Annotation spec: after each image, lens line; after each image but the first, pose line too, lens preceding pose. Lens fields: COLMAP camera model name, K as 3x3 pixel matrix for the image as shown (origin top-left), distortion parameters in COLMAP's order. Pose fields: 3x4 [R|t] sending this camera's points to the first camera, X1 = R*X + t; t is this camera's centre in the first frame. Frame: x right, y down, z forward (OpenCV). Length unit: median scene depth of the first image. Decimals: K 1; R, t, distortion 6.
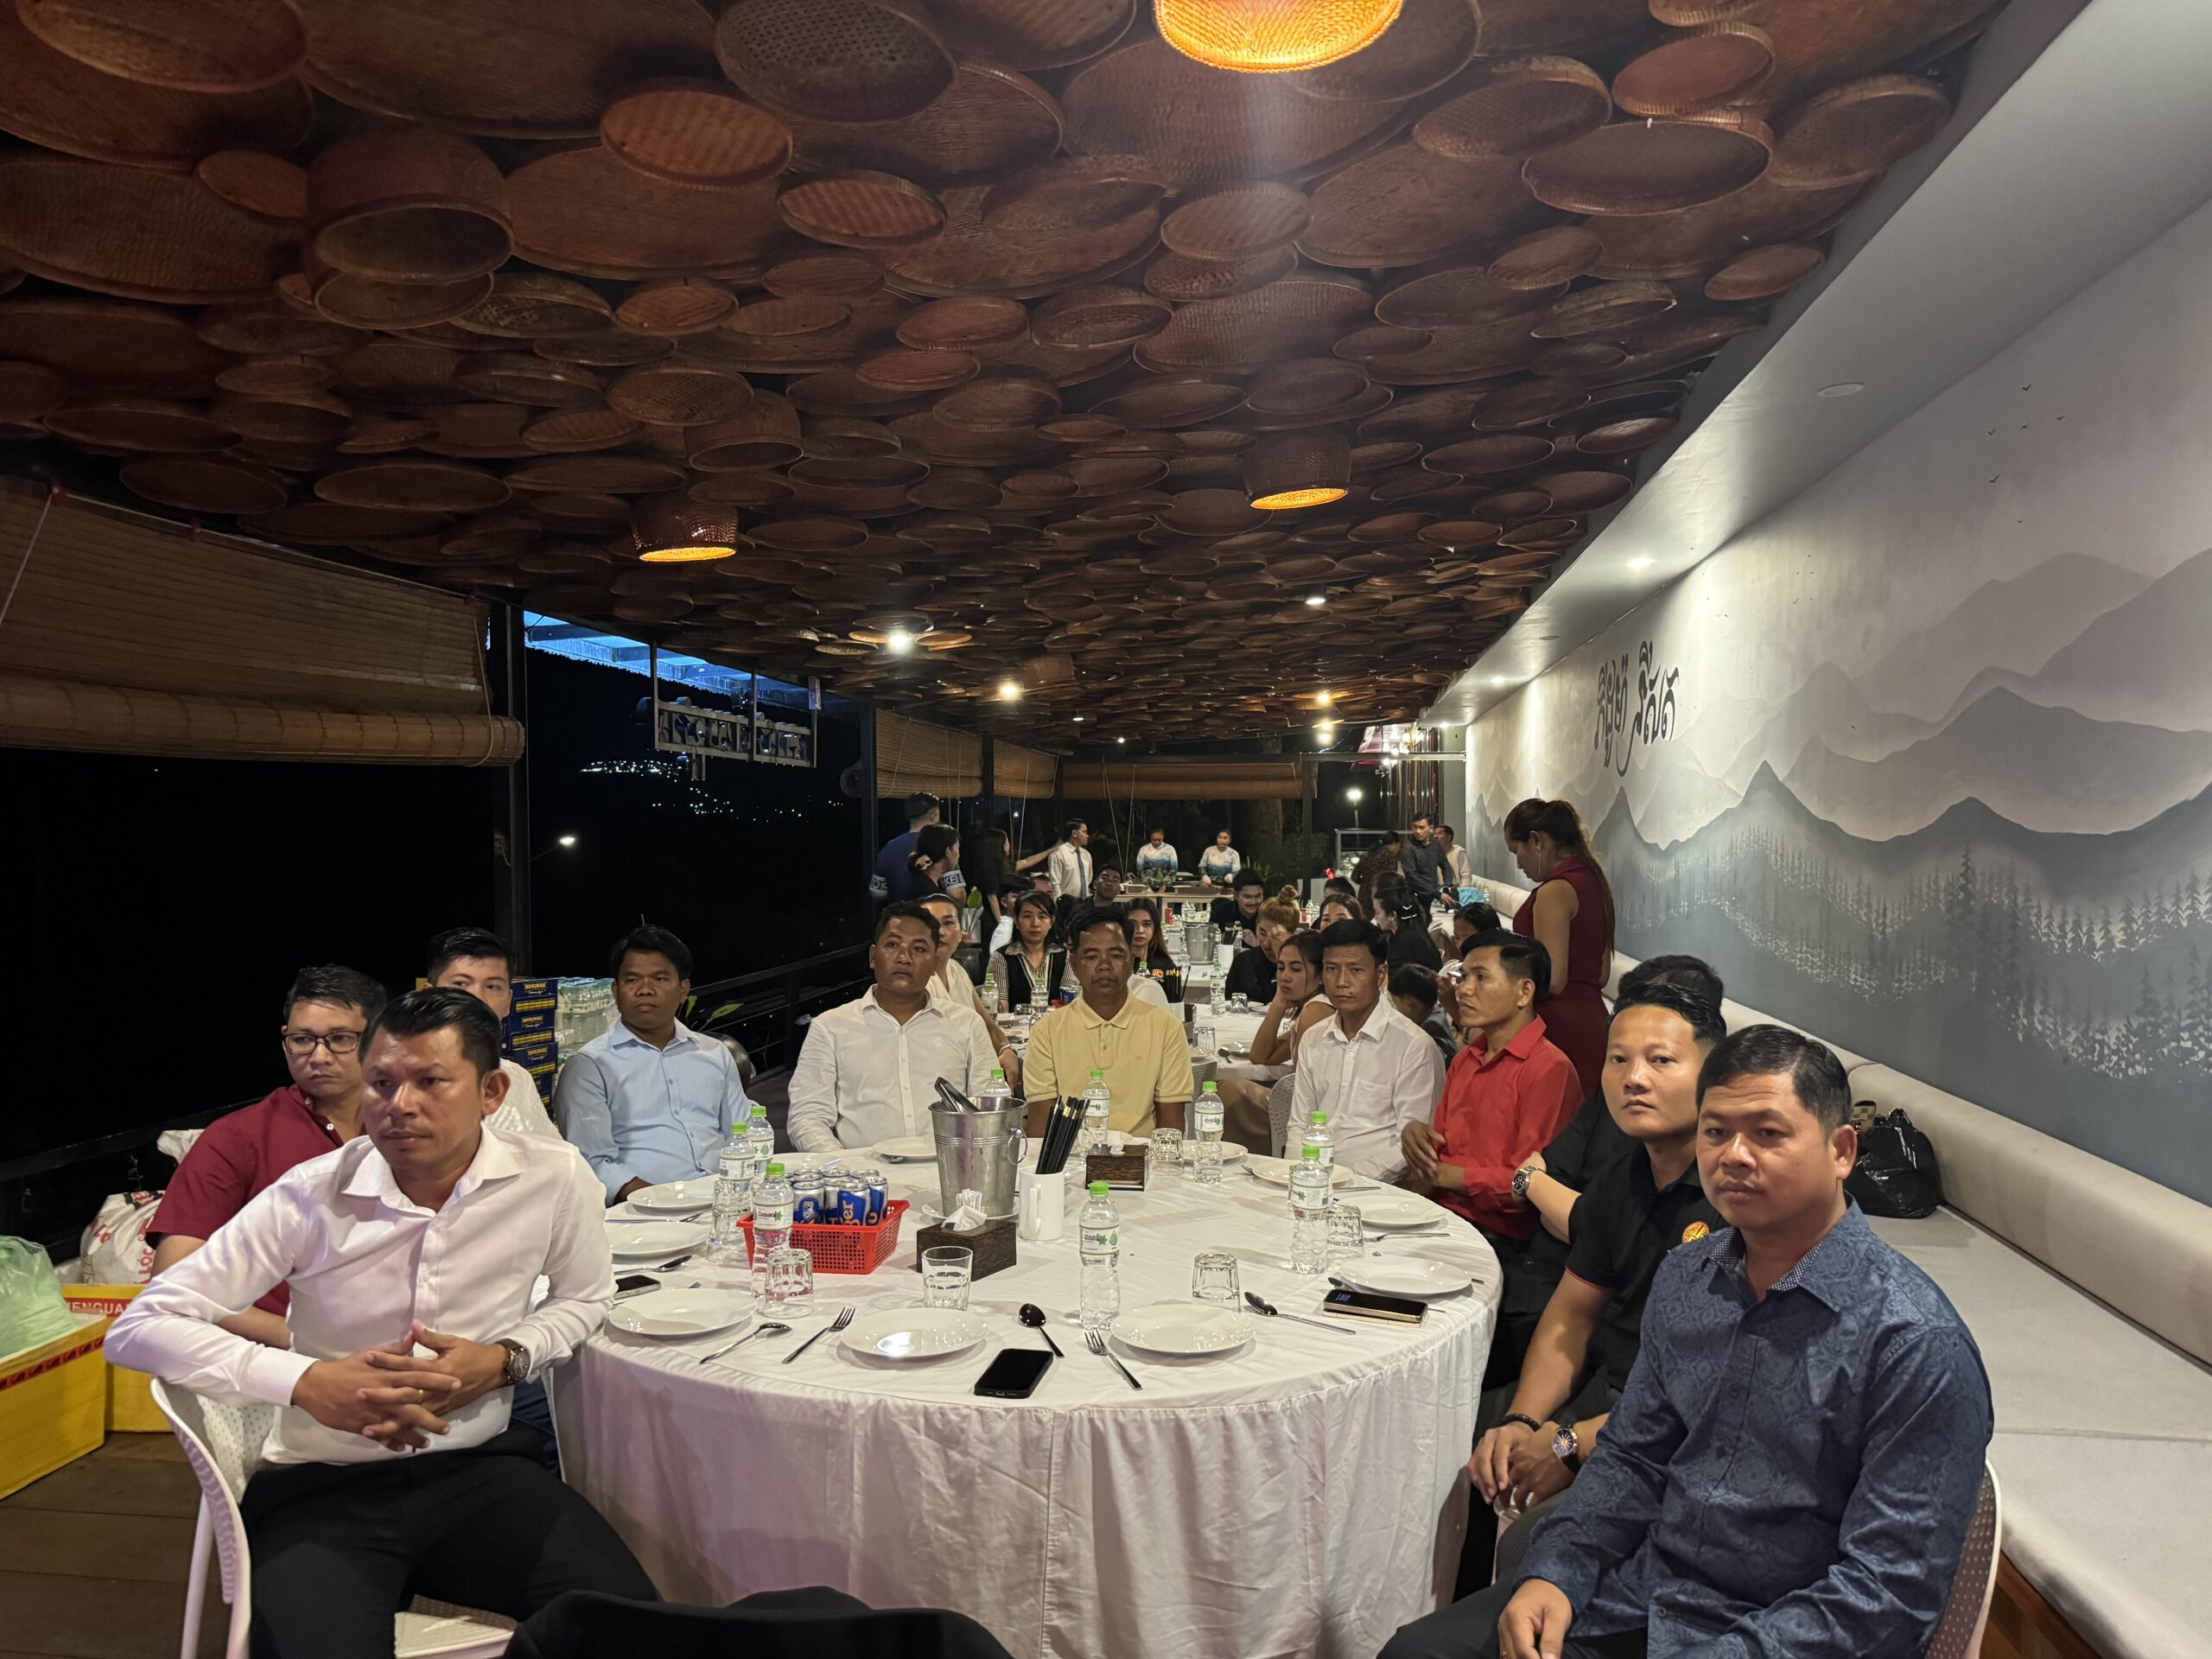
lens RADIAL K [[1581.4, 0, 1103.0], [0, 1581.4, 840.1], [0, 0, 1]] dist [0.130528, -0.185226]
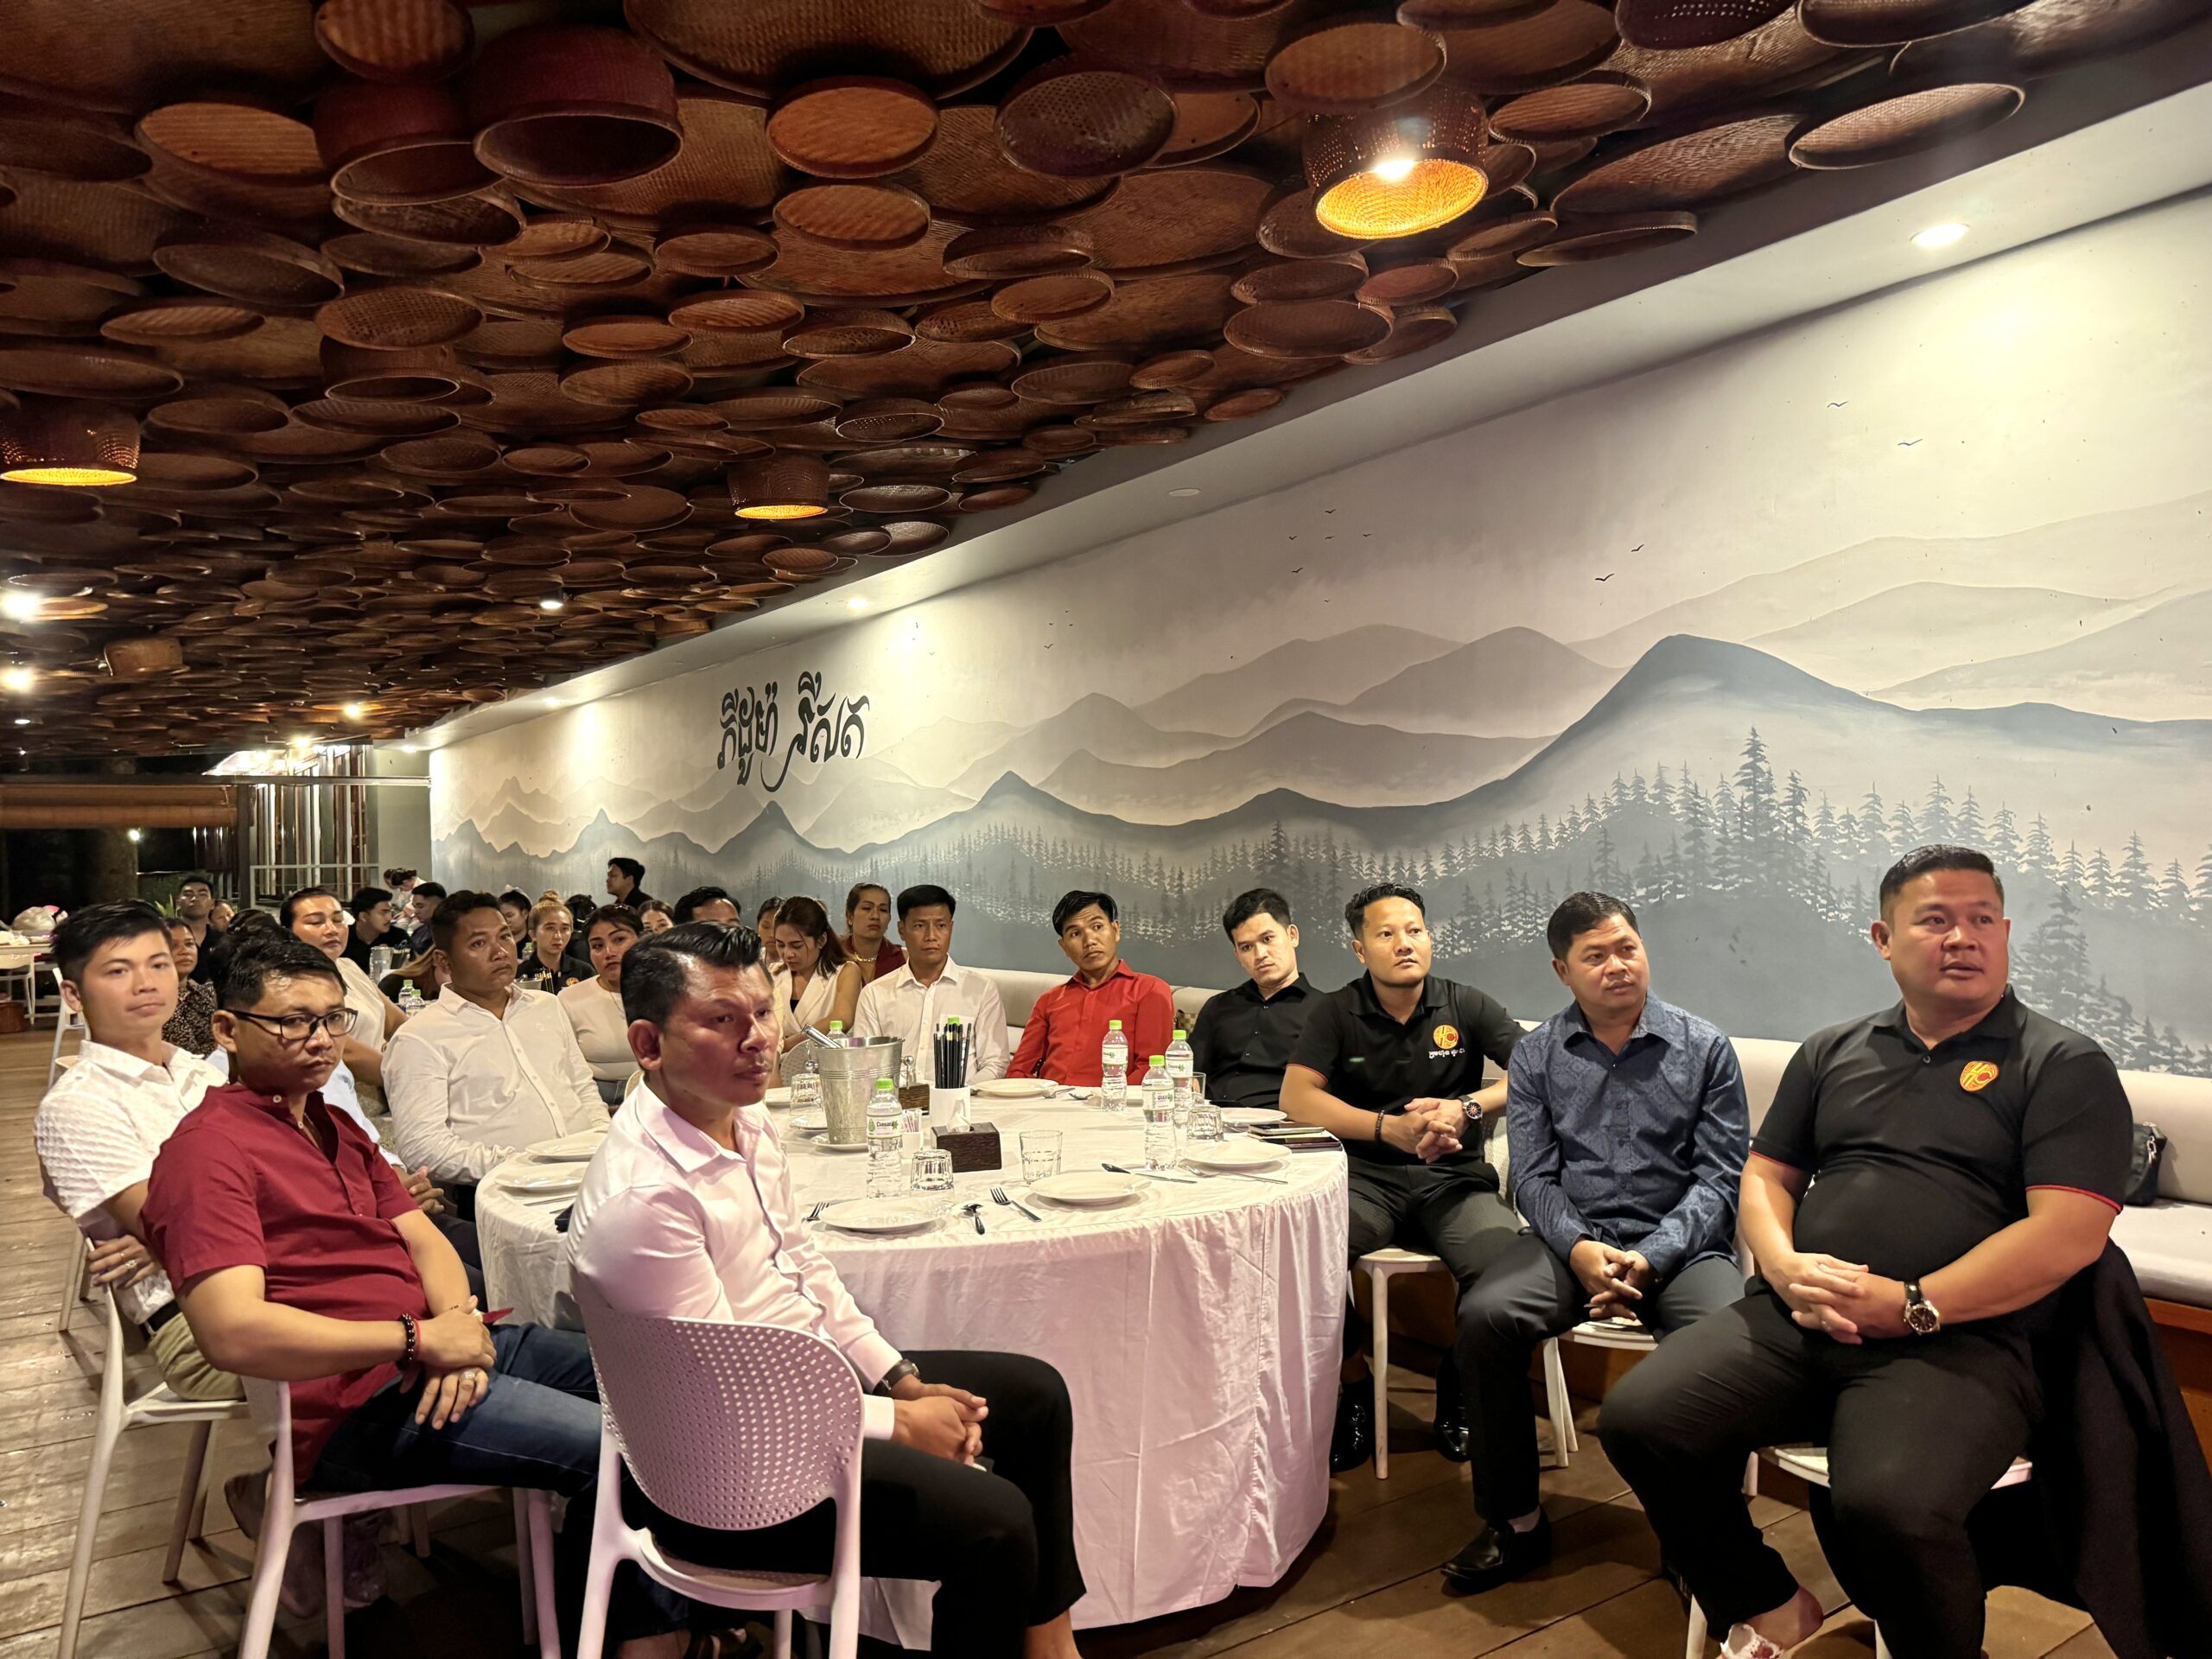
lens RADIAL K [[1581.4, 0, 1103.0], [0, 1581.4, 840.1], [0, 0, 1]] dist [0.130528, -0.185226]
pose [[0.732825, -0.008723, 0.680362, -0.495036], [0.027574, 0.999477, -0.016885, 0.035822], [-0.679859, 0.031134, 0.732682, 0.064011]]
